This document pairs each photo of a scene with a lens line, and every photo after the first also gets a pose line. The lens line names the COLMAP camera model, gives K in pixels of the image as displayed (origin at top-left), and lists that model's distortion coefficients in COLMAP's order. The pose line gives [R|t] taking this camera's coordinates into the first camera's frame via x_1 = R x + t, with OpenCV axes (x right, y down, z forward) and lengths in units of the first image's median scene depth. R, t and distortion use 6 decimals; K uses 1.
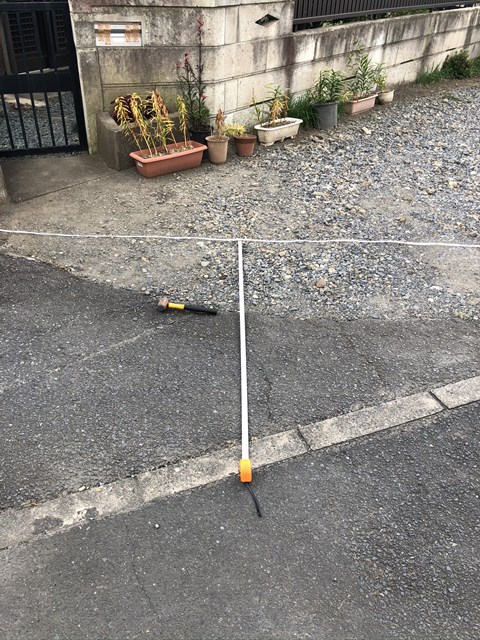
lens RADIAL K [[529.9, 0, 240.0], [0, 529.9, 320.0], [0, 0, 1]] dist [0.029306, -0.007391]
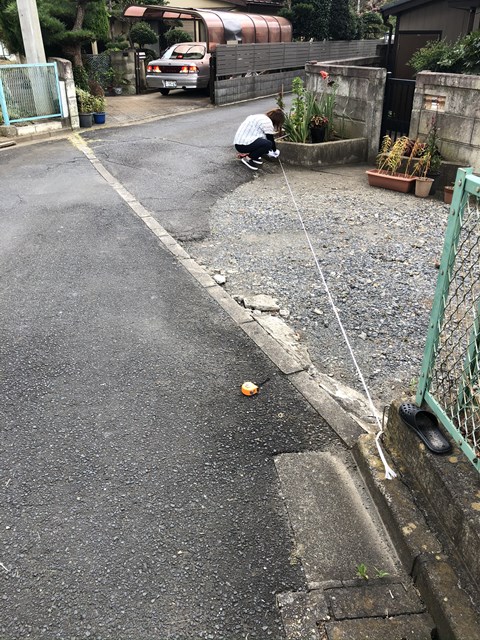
lens RADIAL K [[529.9, 0, 240.0], [0, 529.9, 320.0], [0, 0, 1]] dist [0.029306, -0.007391]
pose [[0.013001, 0.434382, -0.900635, 1.367317], [-0.565816, 0.745831, 0.351552, -0.296386], [0.824429, 0.505023, 0.255477, 0.470480]]
